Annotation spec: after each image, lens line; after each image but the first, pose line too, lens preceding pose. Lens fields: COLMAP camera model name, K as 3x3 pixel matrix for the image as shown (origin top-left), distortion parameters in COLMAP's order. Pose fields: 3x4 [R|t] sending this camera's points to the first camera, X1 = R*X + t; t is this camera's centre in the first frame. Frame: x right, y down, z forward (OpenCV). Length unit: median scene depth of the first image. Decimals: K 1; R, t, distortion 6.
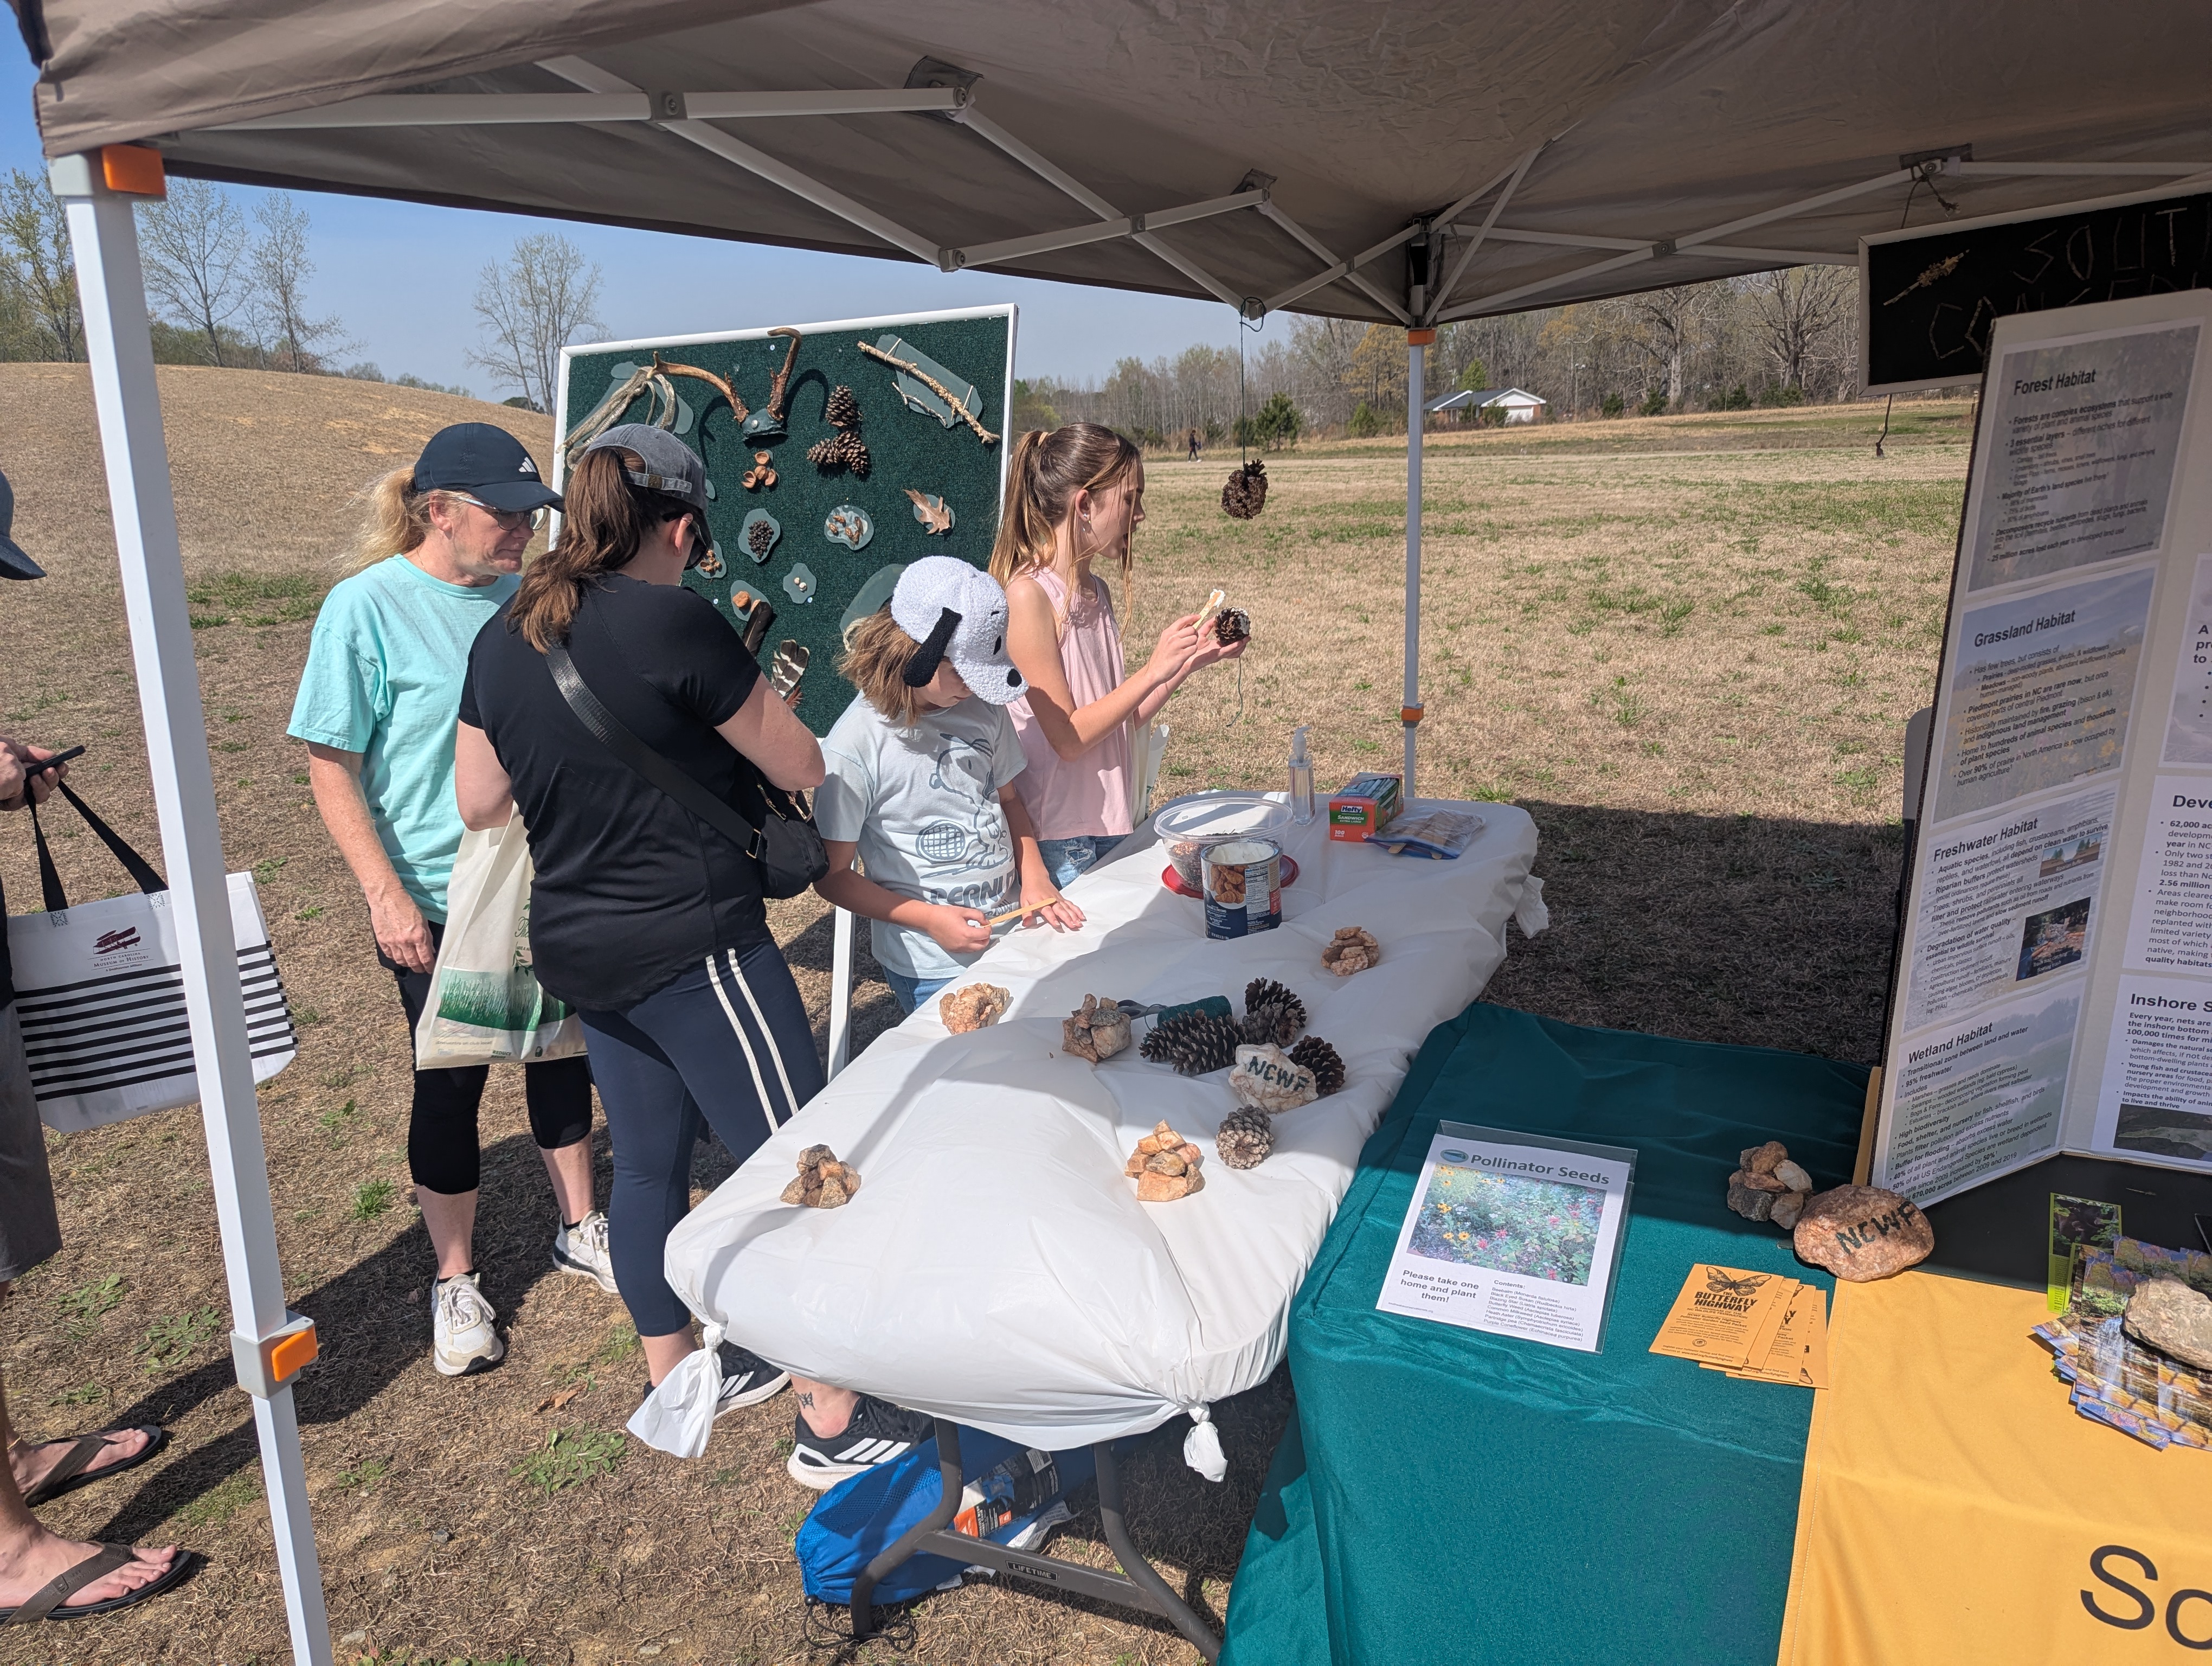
lens RADIAL K [[1560.1, 0, 1112.3], [0, 1560.1, 816.3], [0, 0, 1]] dist [0.037291, -0.036867]
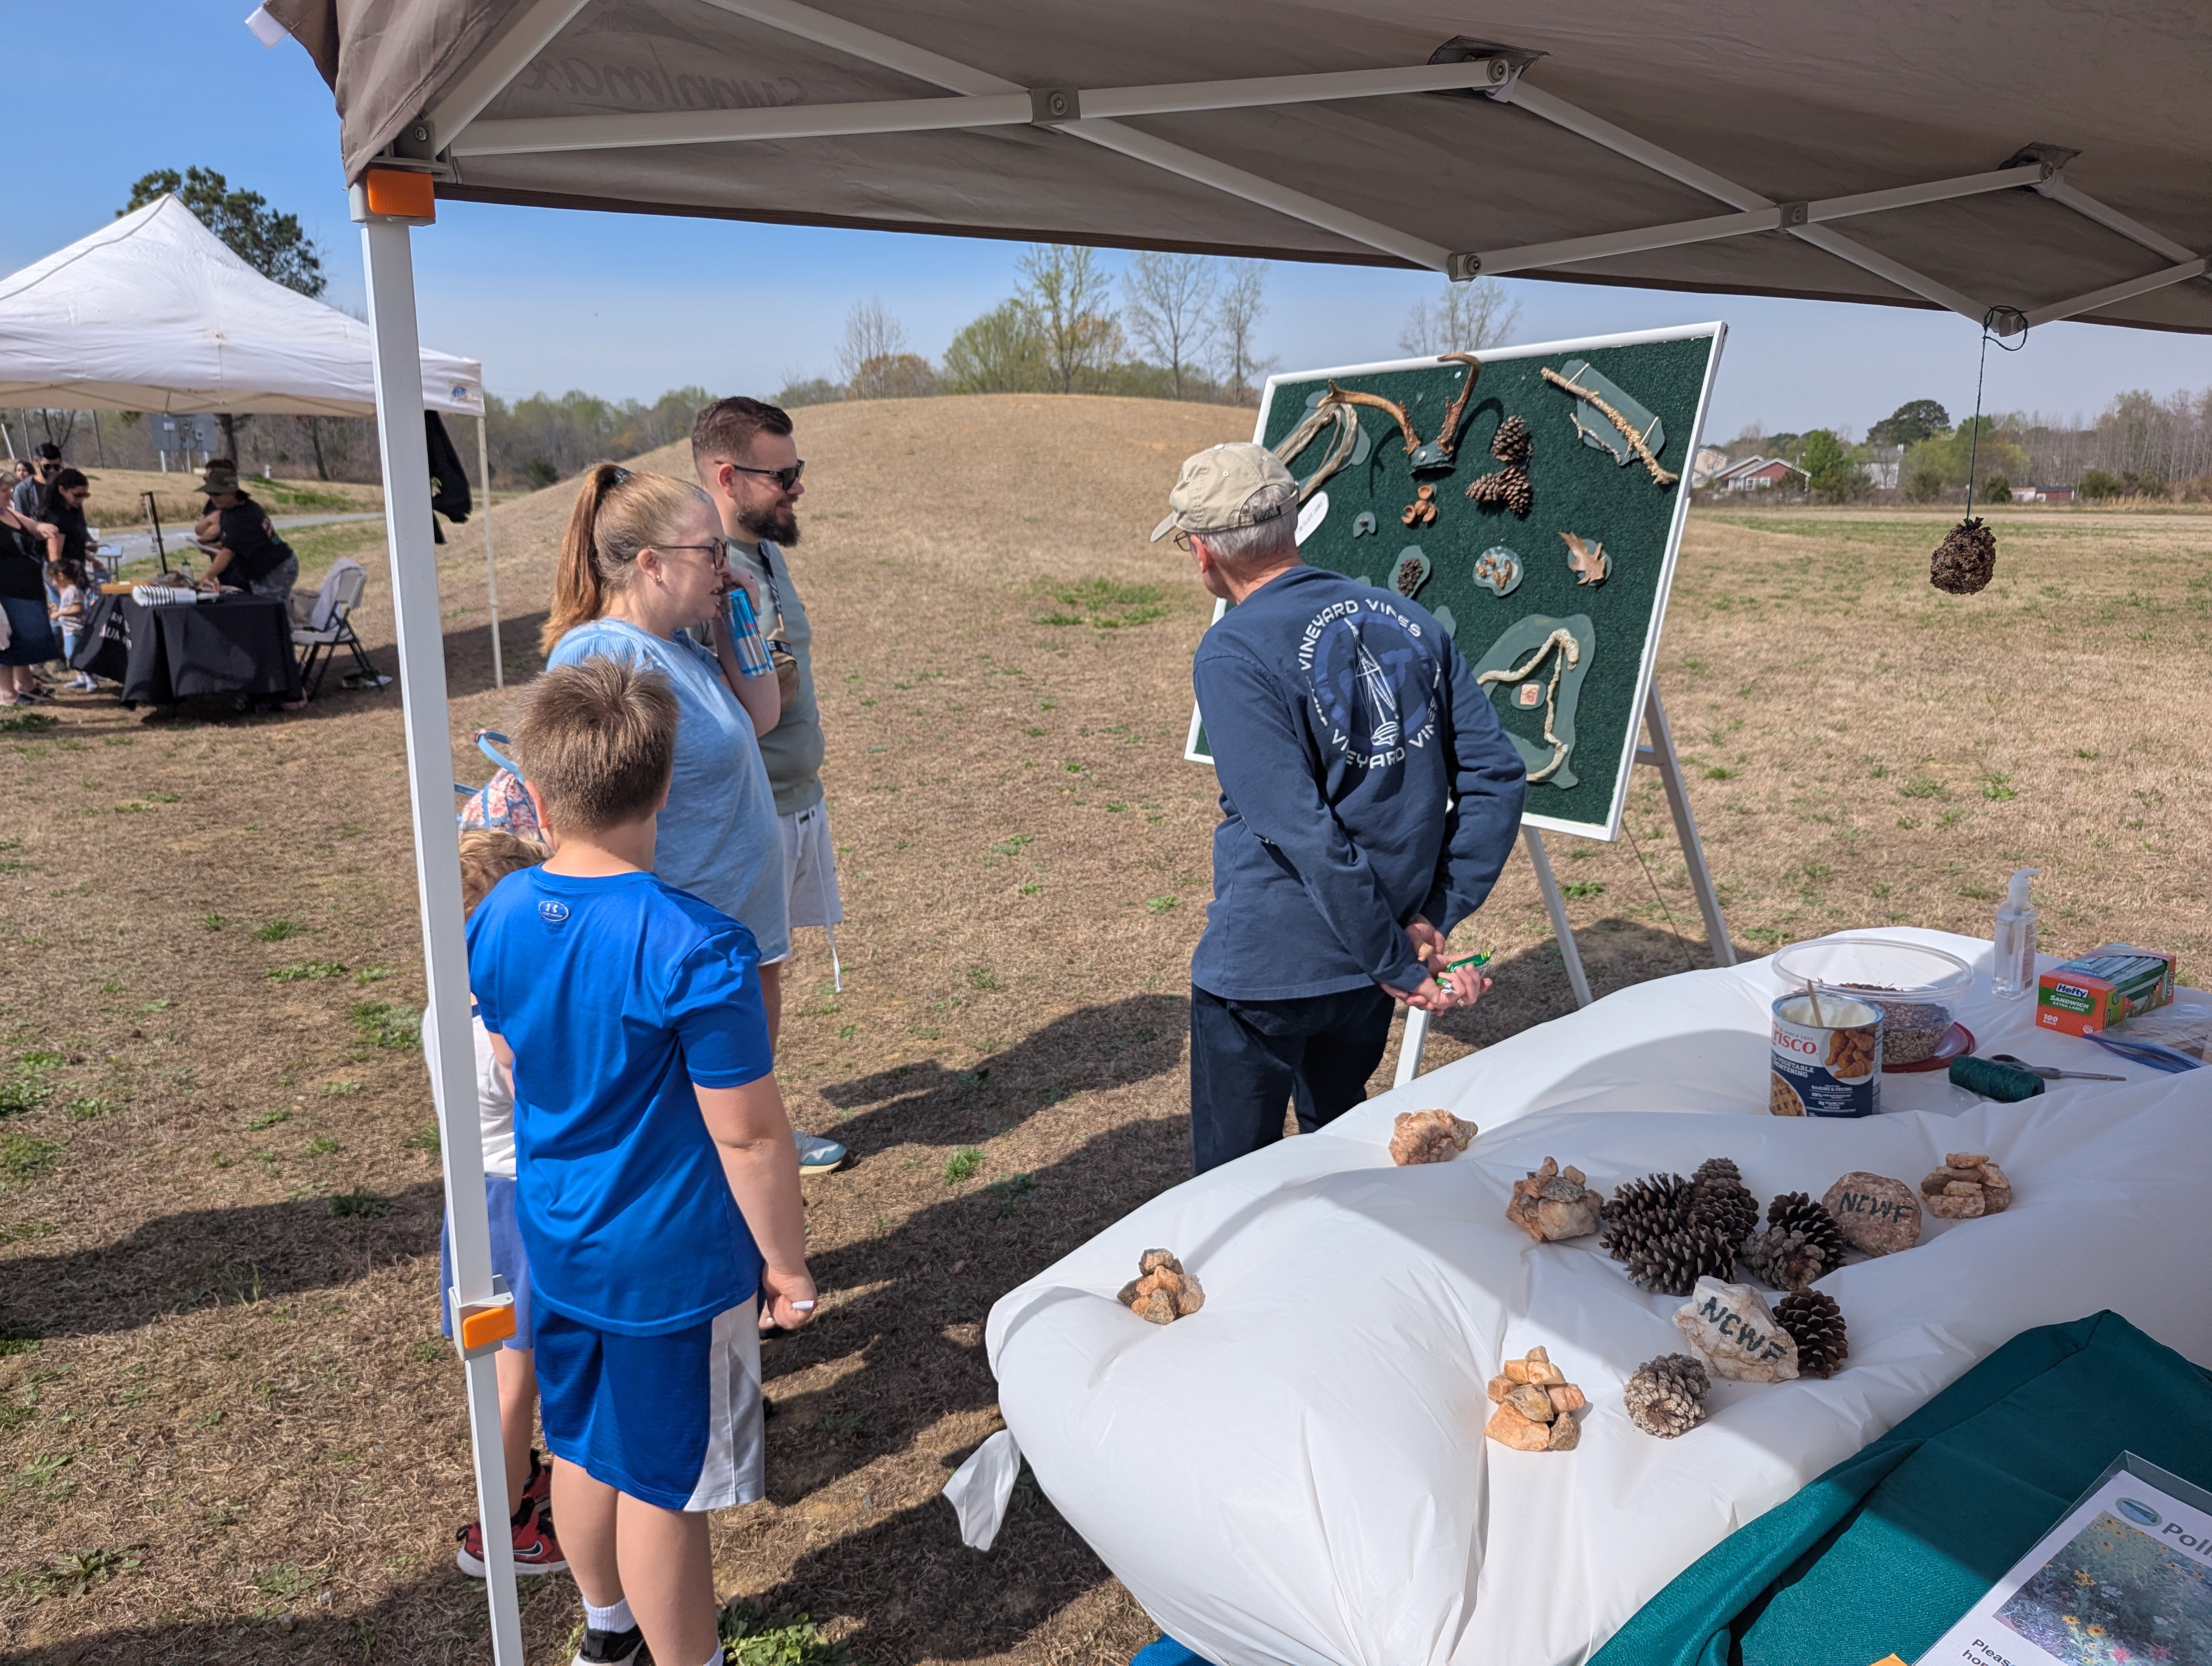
lens RADIAL K [[1560.1, 0, 1112.3], [0, 1560.1, 816.3], [0, 0, 1]] dist [0.037291, -0.036867]
pose [[0.850414, 0.142451, -0.506461, 0.121319], [-0.152424, 0.988071, 0.021972, -0.030302], [0.503550, 0.058511, 0.861983, 0.113834]]
